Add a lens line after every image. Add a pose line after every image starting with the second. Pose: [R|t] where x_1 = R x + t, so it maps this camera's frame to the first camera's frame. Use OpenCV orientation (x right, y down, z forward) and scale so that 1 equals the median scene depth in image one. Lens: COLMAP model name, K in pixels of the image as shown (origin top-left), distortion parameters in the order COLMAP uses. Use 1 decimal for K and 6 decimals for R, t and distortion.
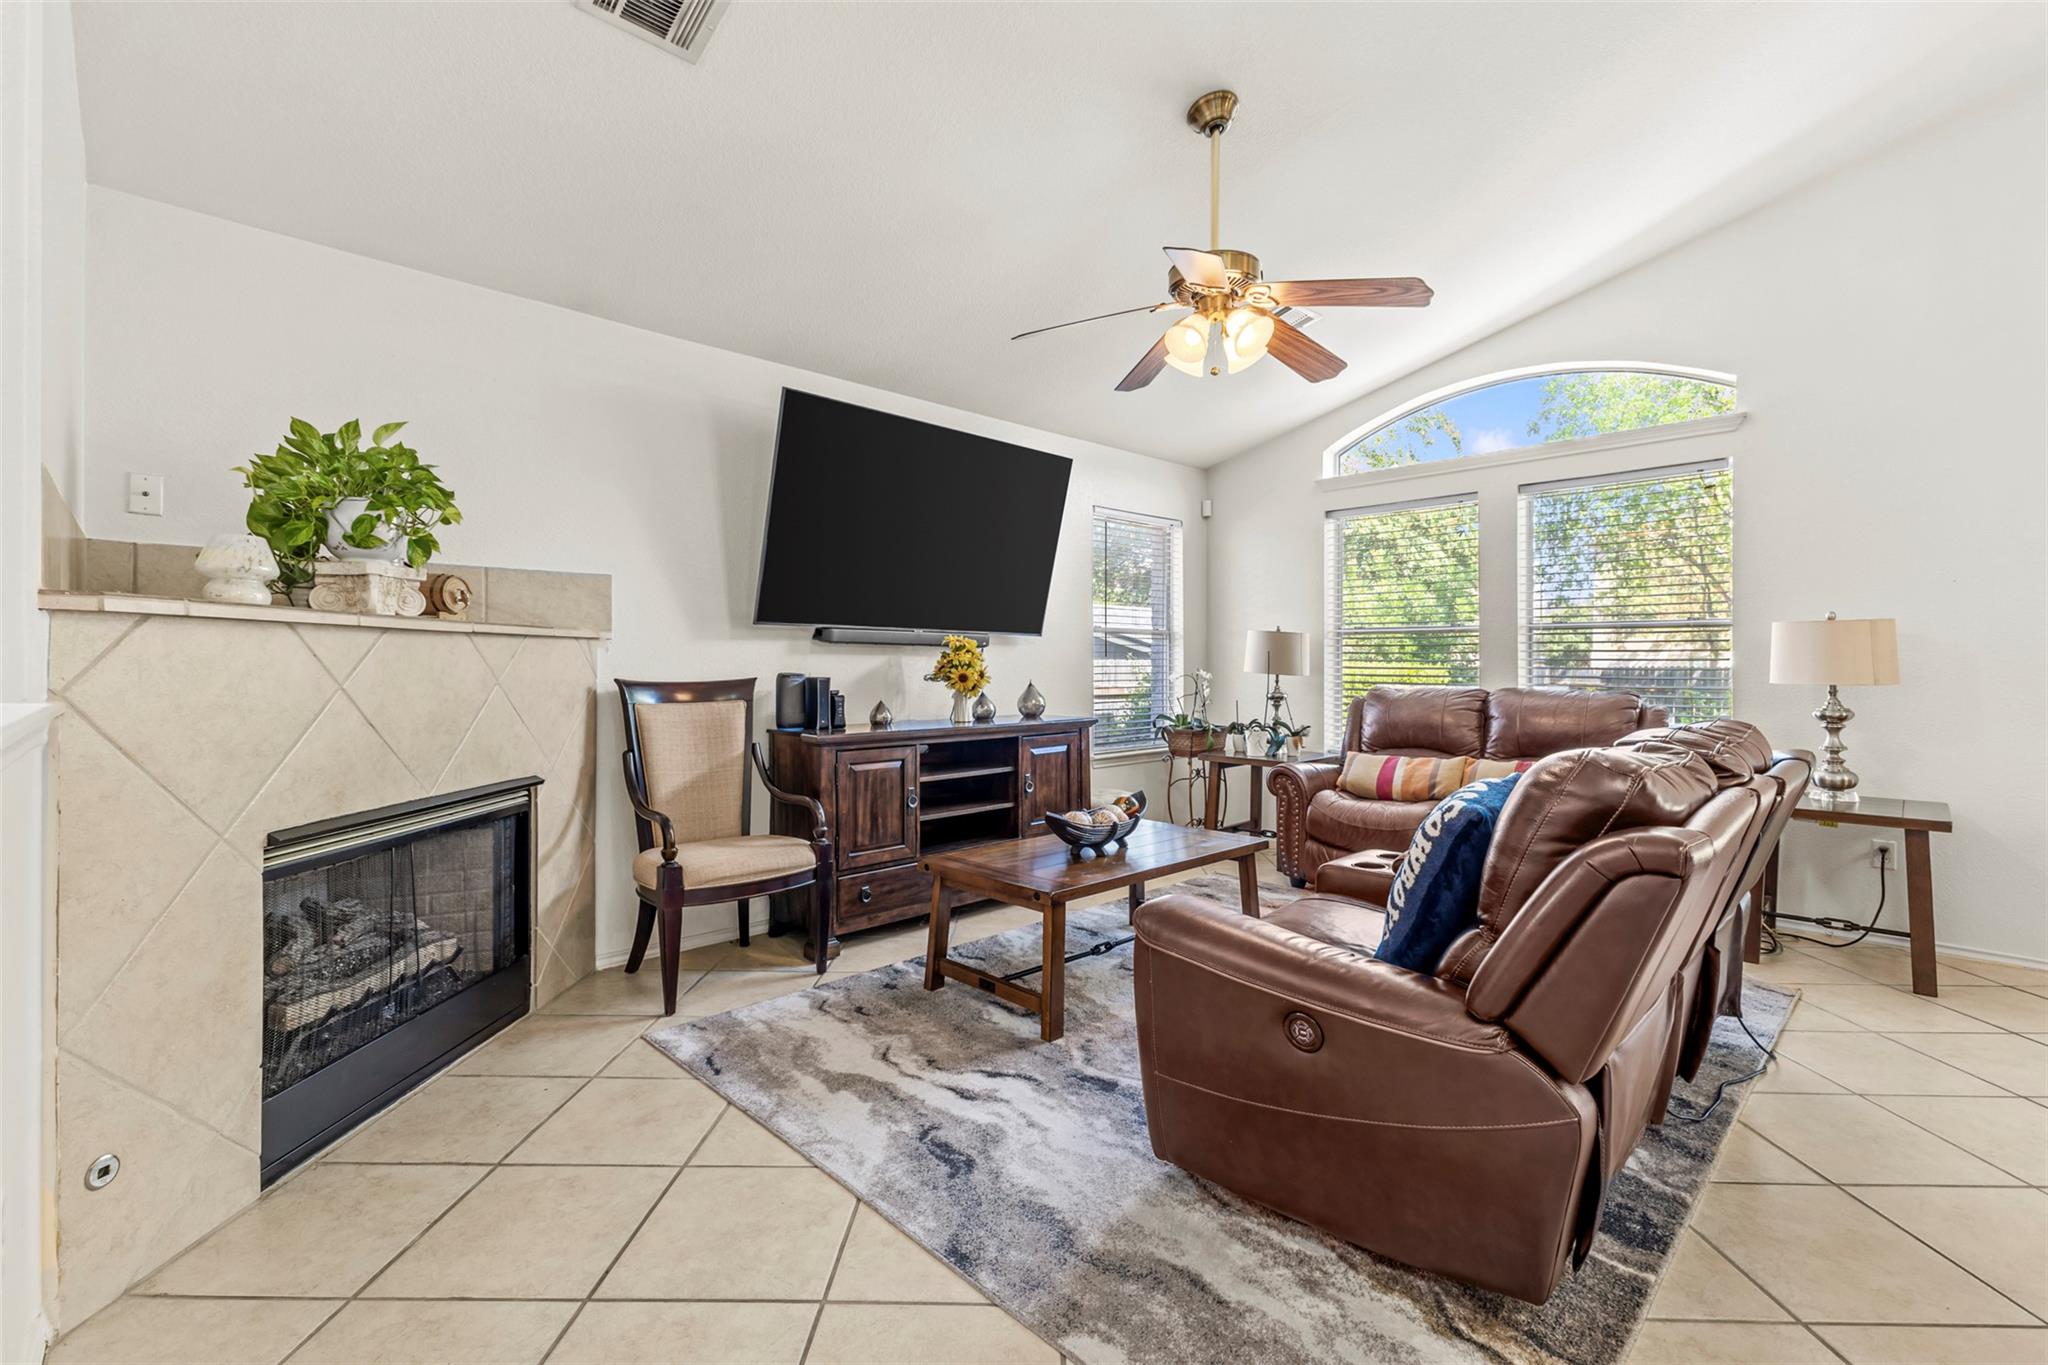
lens RADIAL K [[887.0, 0, 1011.6], [0, 887.0, 662.0], [0, 0, 1]] dist [0.009379, -0.000942]
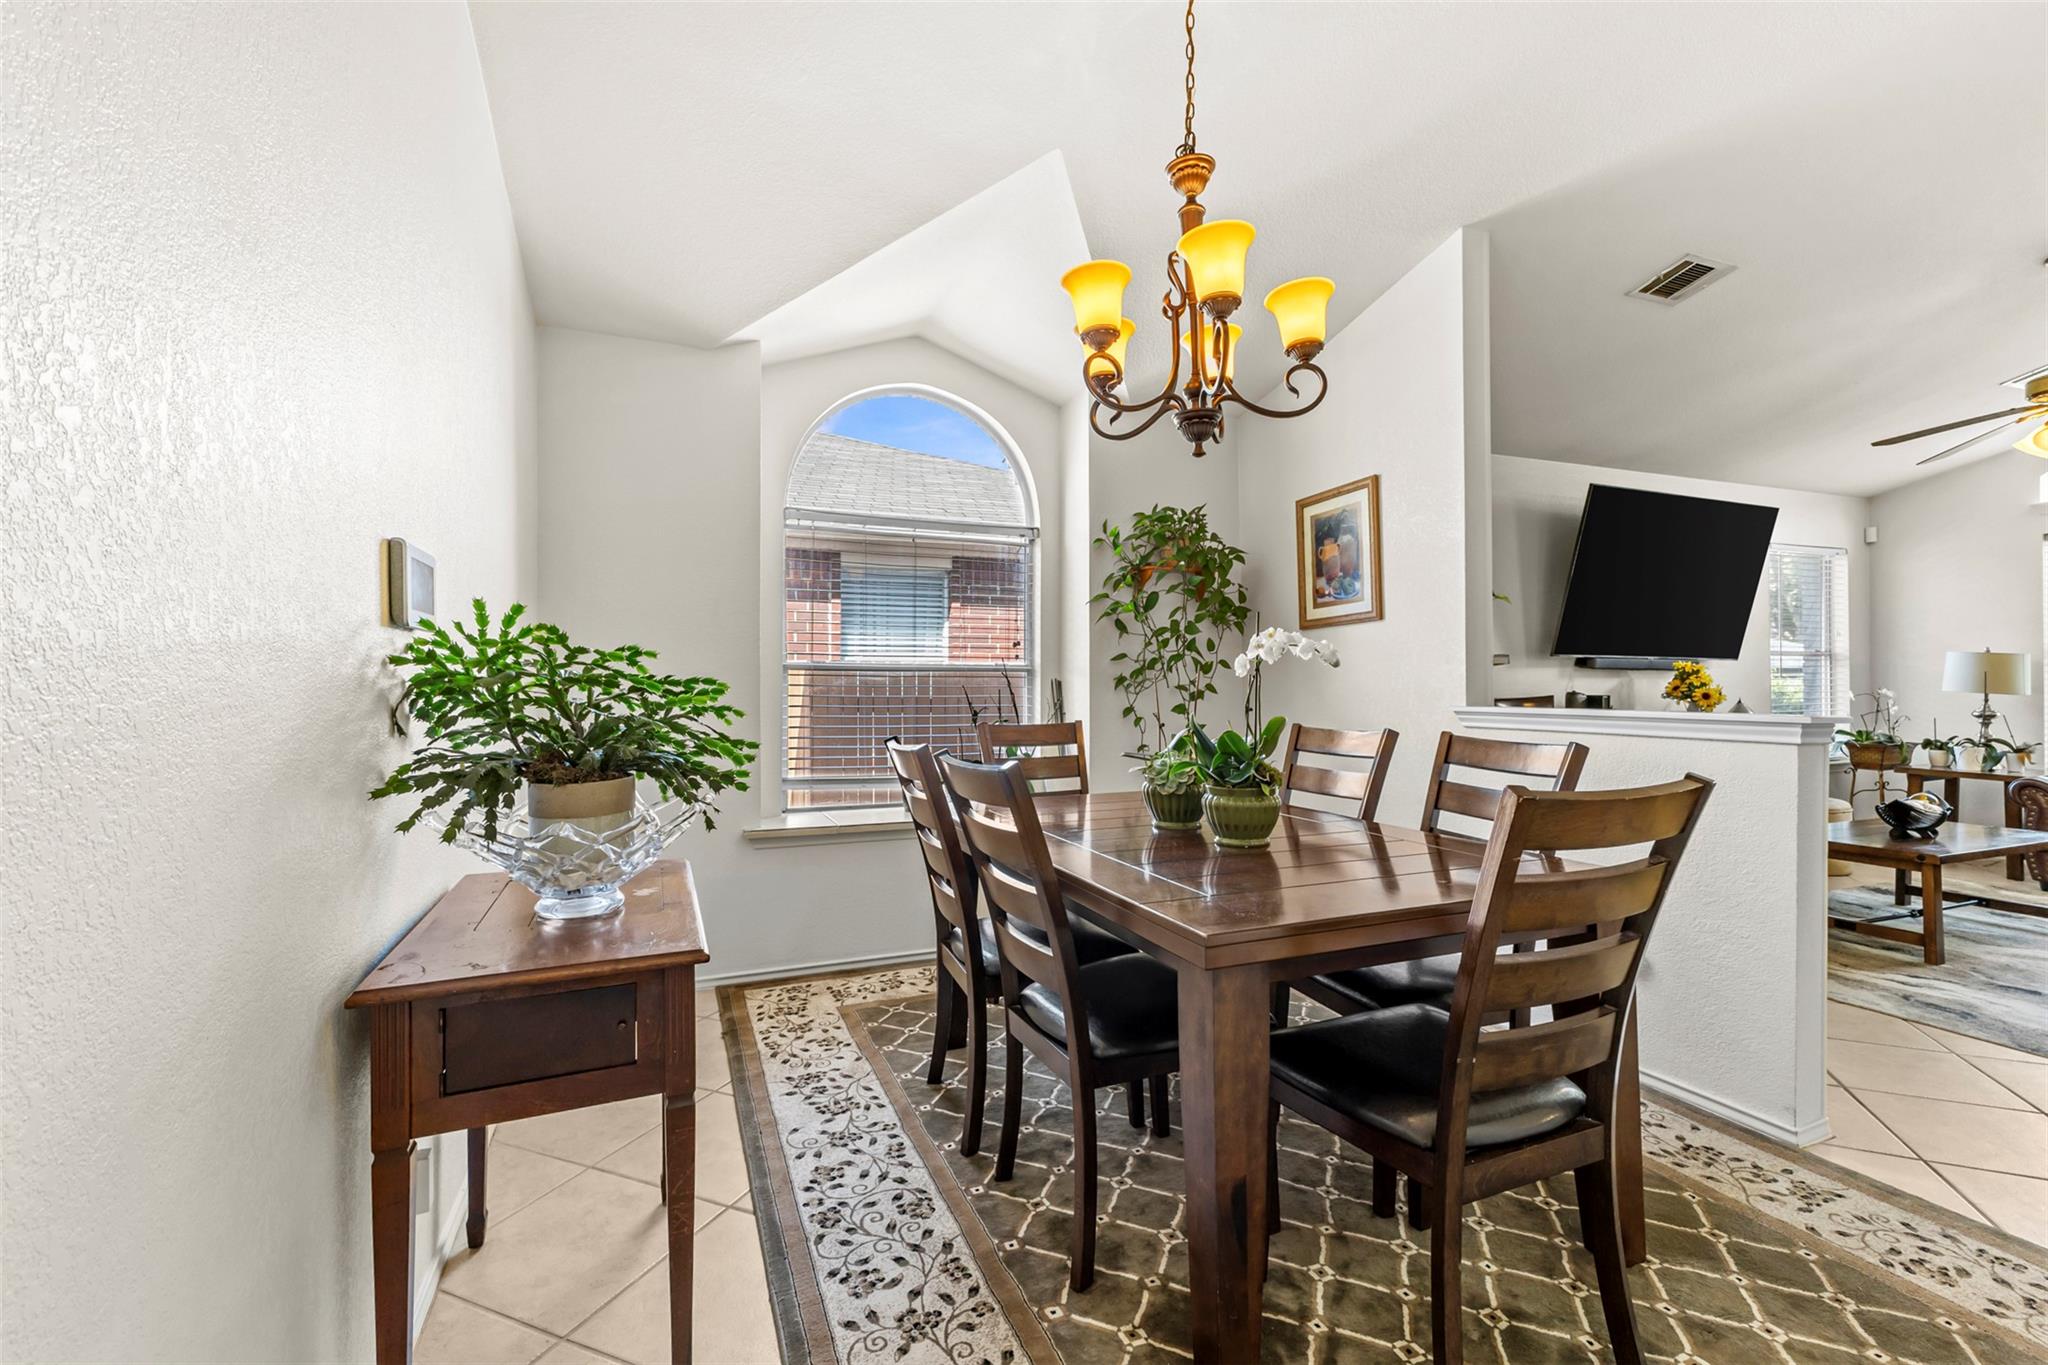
lens RADIAL K [[887.0, 0, 1024.7], [0, 887.0, 667.8], [0, 0, 1]] dist [0.009379, -0.000942]
pose [[0.936124, -0.004584, -0.351641, -0.466418], [0.002491, 0.999976, -0.006403, -0.014742], [0.351662, 0.005118, 0.936113, -0.464478]]
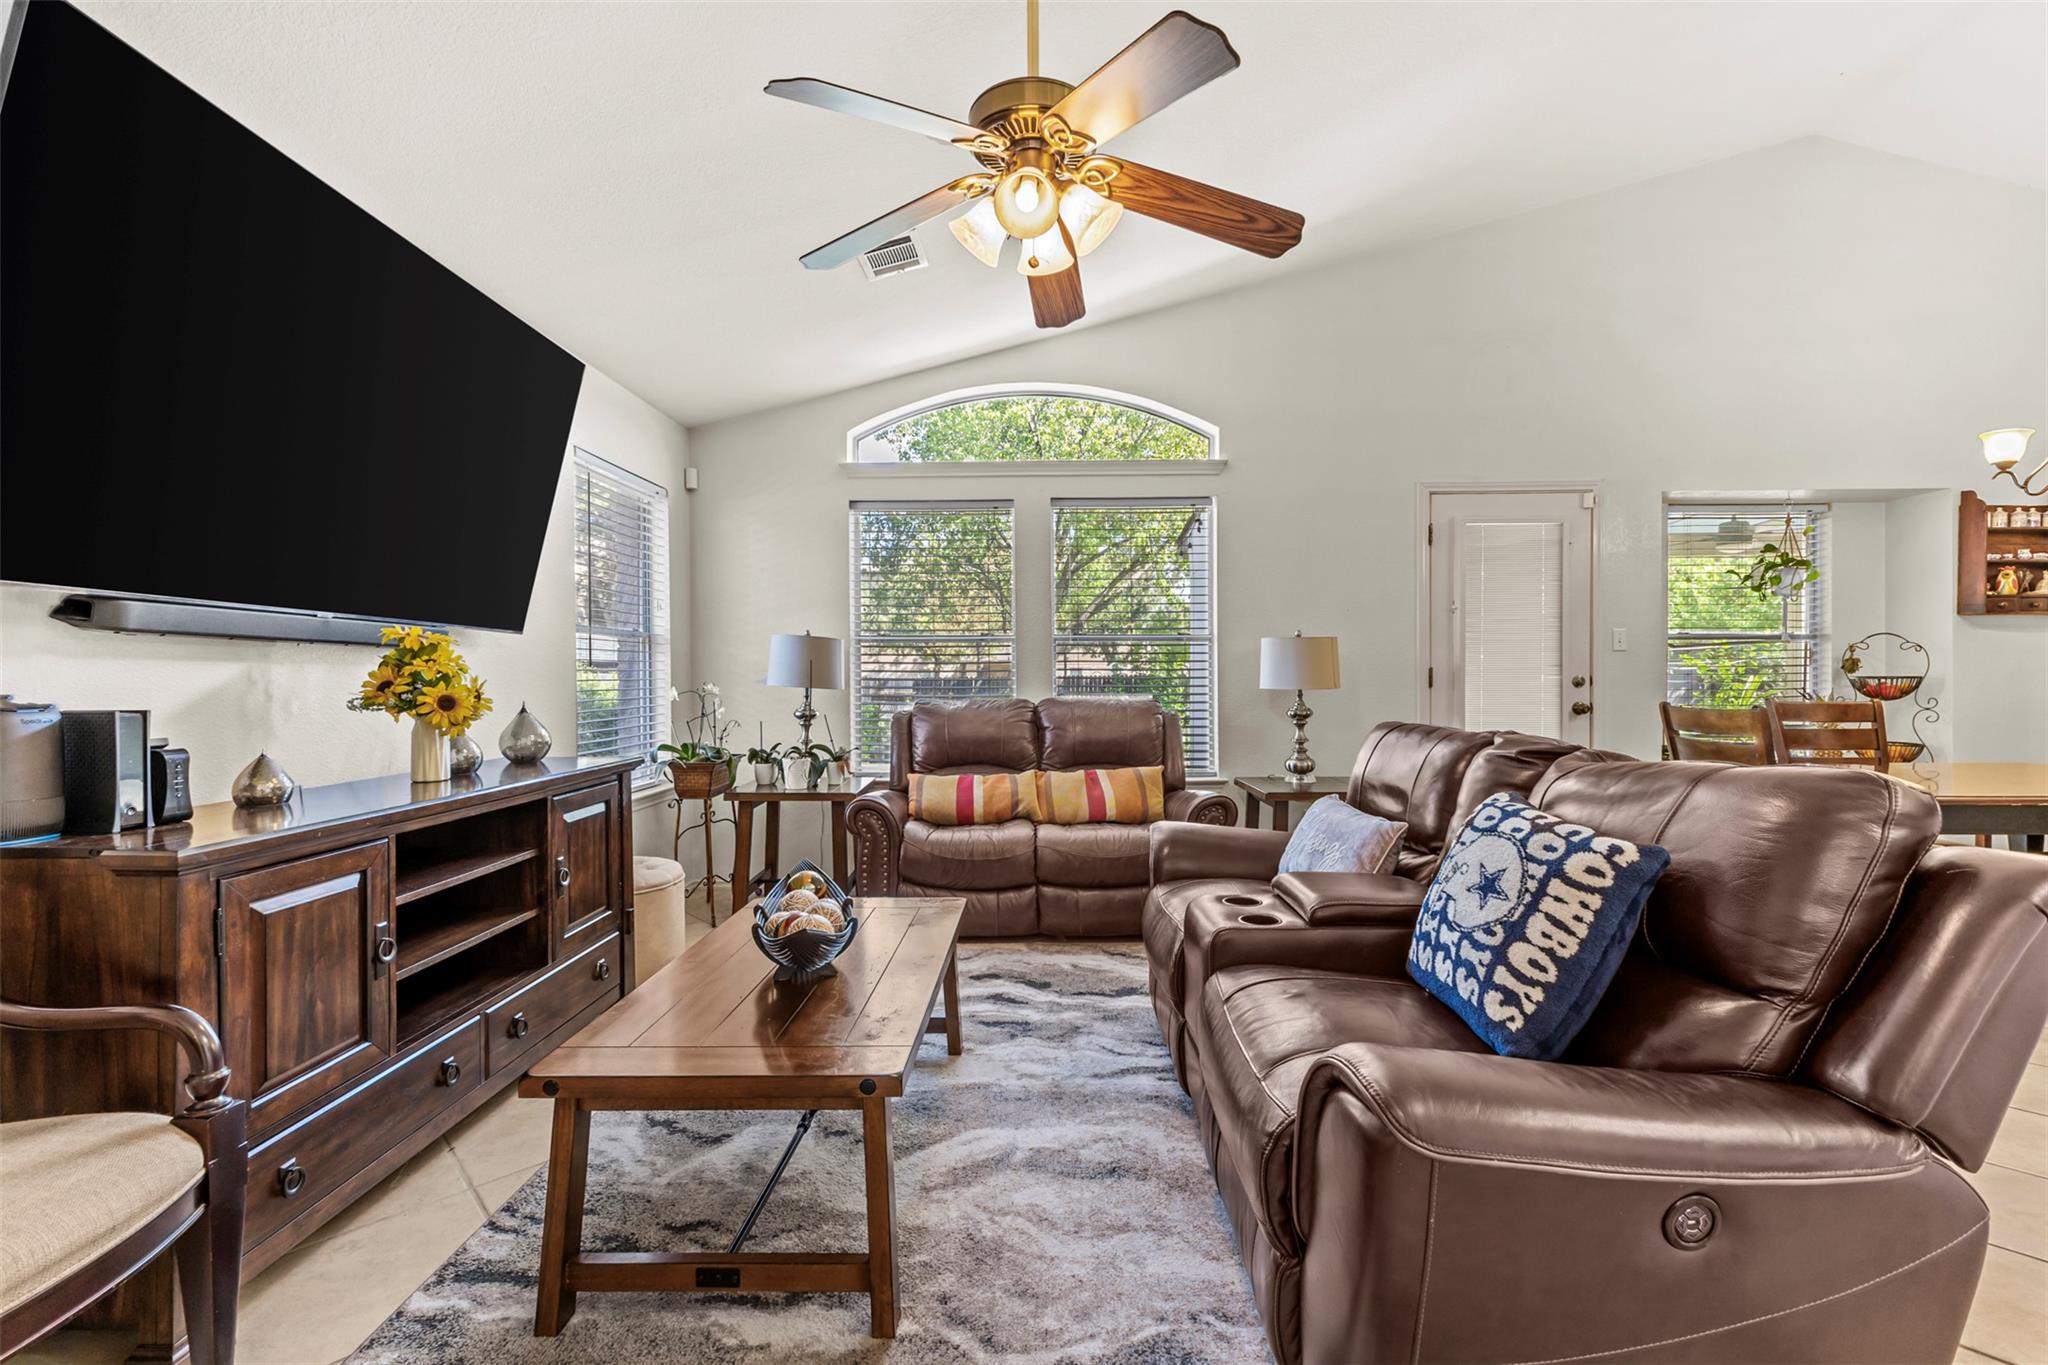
lens RADIAL K [[887.0, 0, 1020.2], [0, 887.0, 673.6], [0, 0, 1]] dist [0.009379, -0.000942]
pose [[0.701469, -0.003747, 0.712690, -0.183567], [0.004404, 0.999990, 0.000922, 0.000649], [-0.712686, 0.002492, 0.701479, 0.323102]]
